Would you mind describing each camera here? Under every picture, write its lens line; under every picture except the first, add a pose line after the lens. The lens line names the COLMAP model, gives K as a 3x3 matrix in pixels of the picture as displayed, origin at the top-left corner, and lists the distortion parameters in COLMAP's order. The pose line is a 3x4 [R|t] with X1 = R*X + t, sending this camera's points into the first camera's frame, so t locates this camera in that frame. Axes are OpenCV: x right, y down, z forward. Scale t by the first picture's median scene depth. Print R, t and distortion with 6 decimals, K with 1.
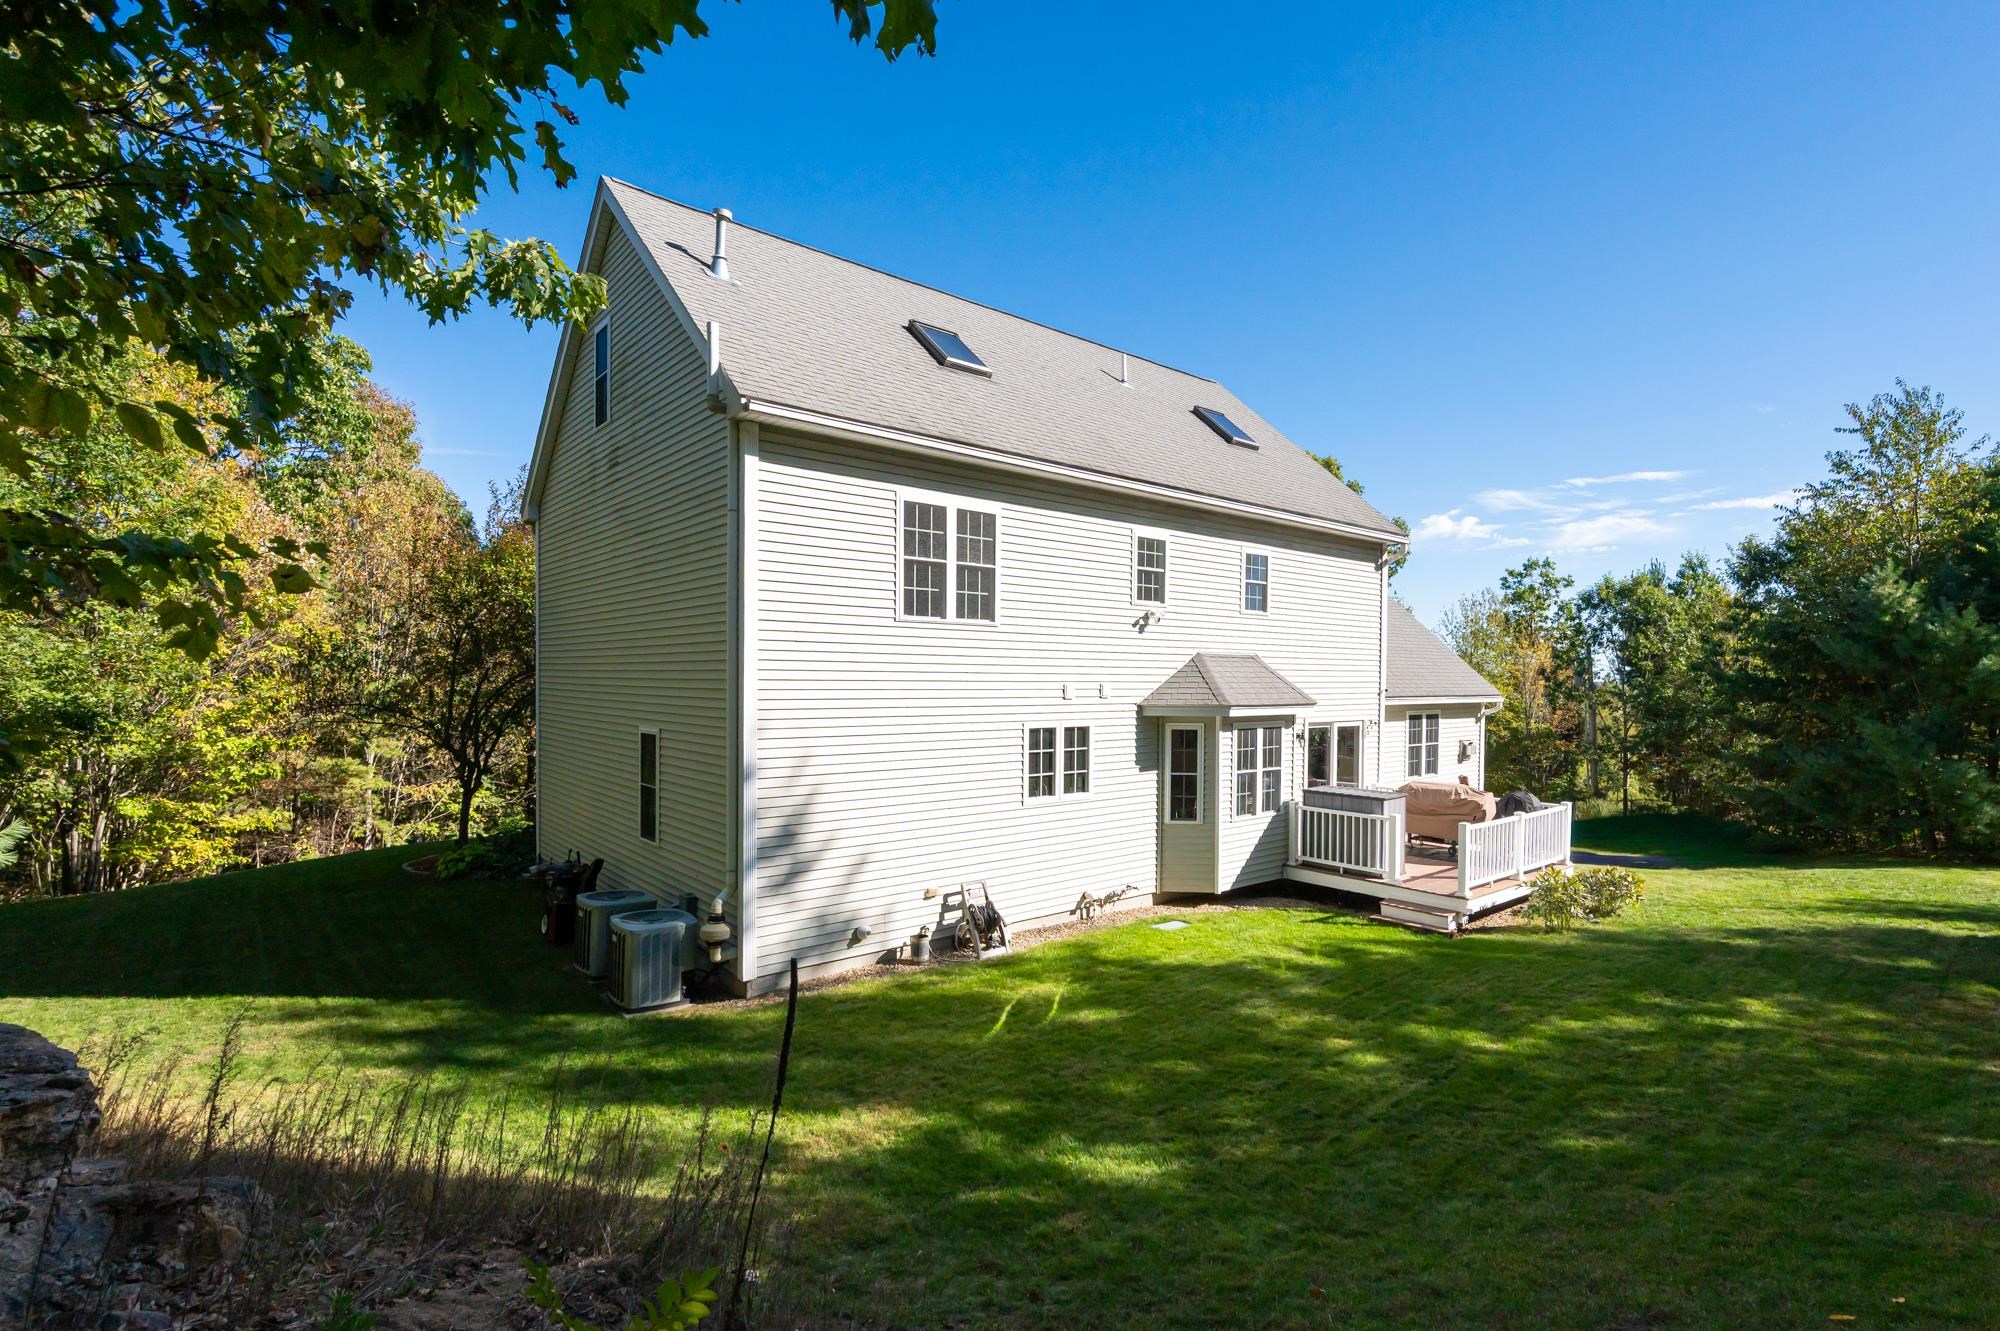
lens RADIAL K [[933.1, 0, 1000.0], [0, 933.1, 665.5], [0, 0, 1]] dist [-0.000398, -0.000076]
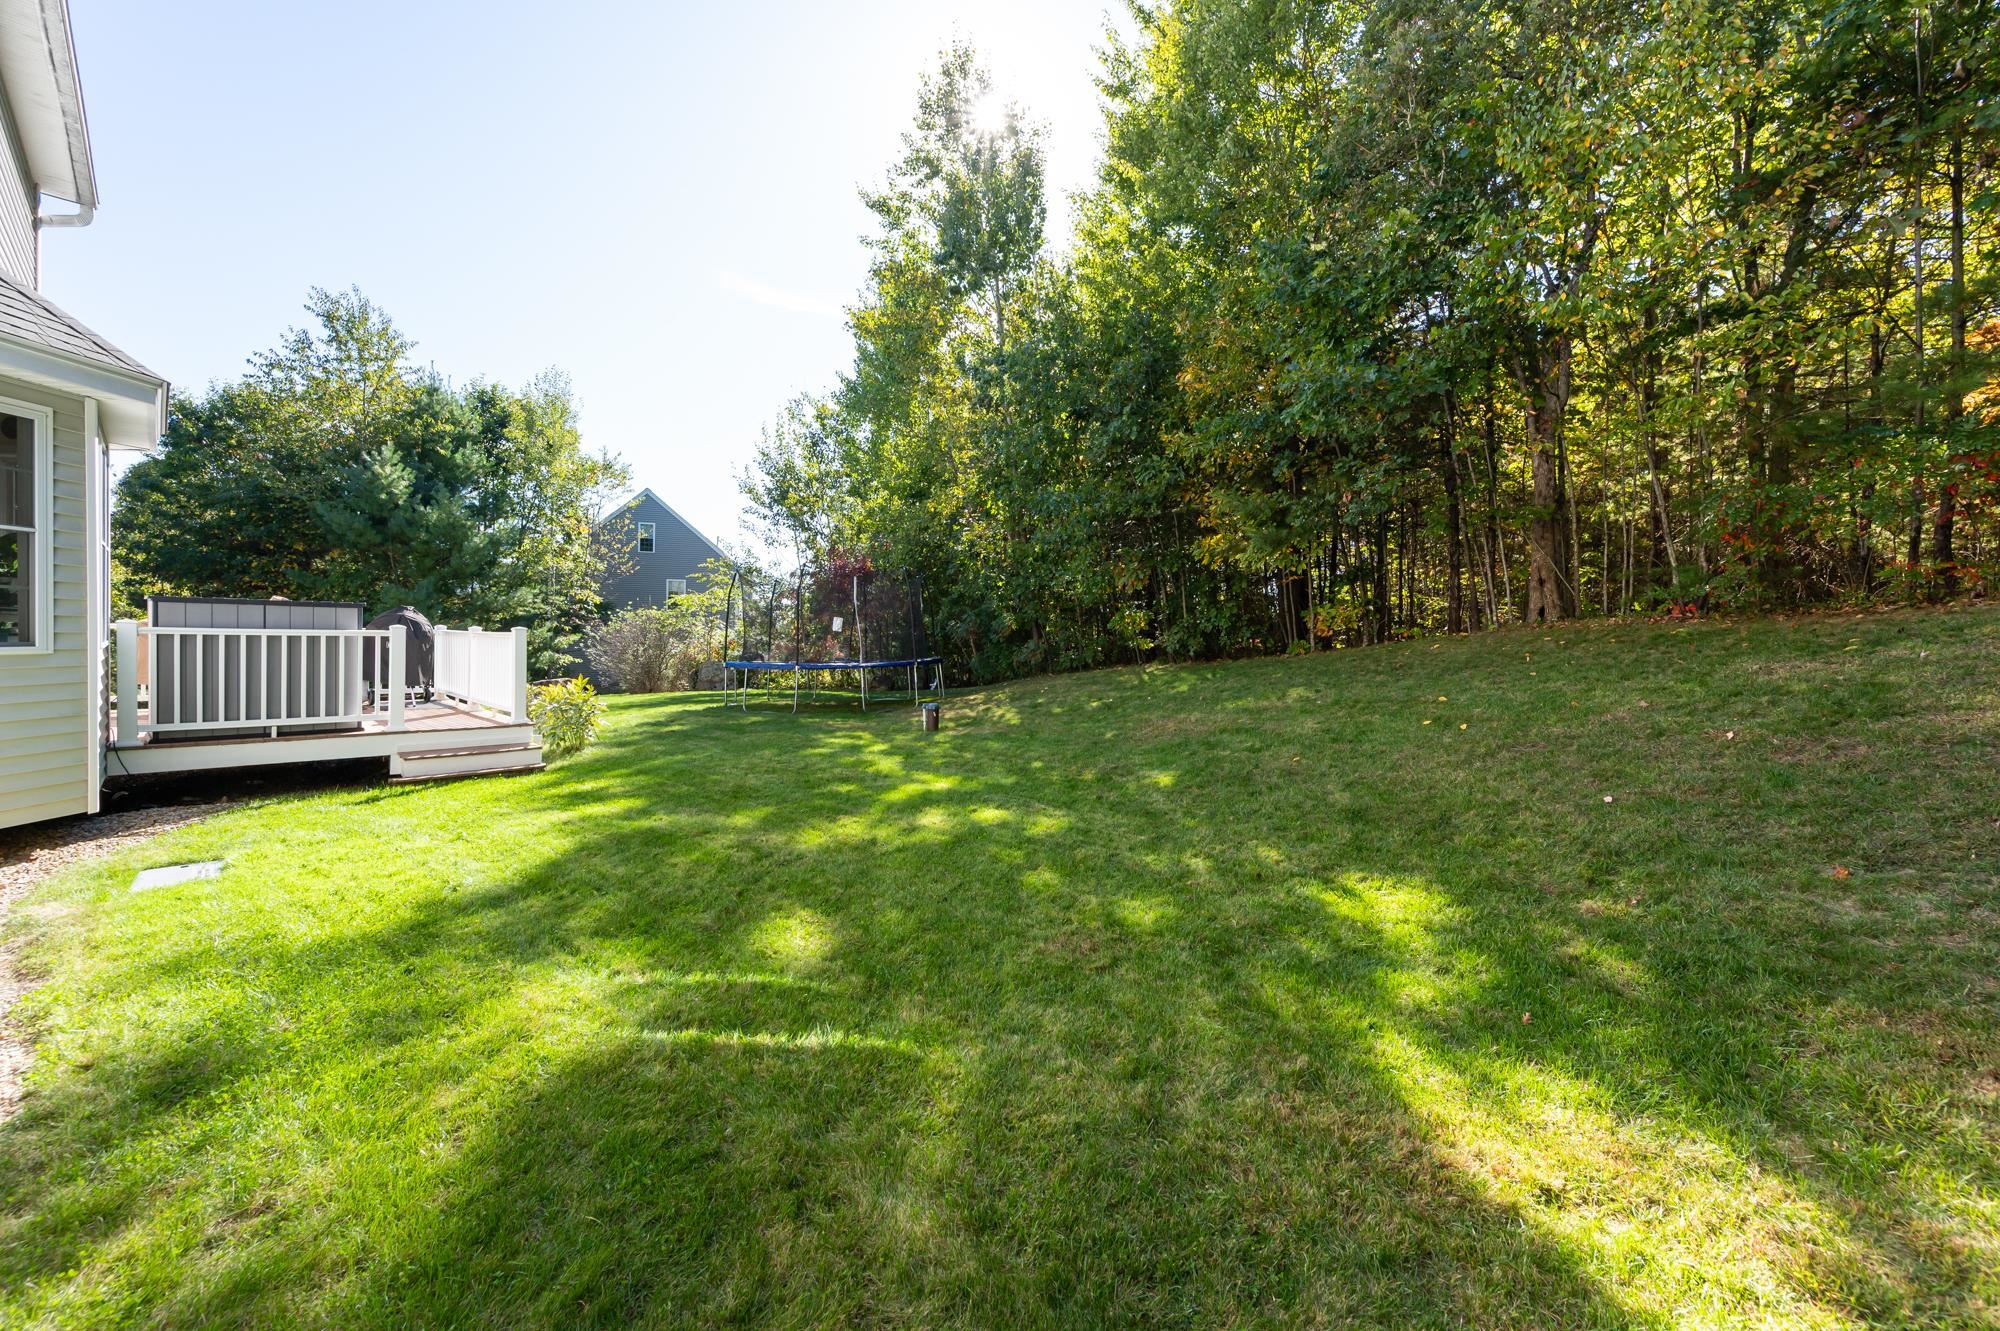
lens RADIAL K [[796.2, 0, 1000.0], [0, 796.2, 665.5], [0, 0, 1]] dist [-0.000209, -0.000022]
pose [[-0.210223, -0.026111, 0.977305, -0.277983], [-0.037385, 0.999127, 0.018652, 0.202338], [-0.976938, -0.032615, -0.211016, 0.882613]]
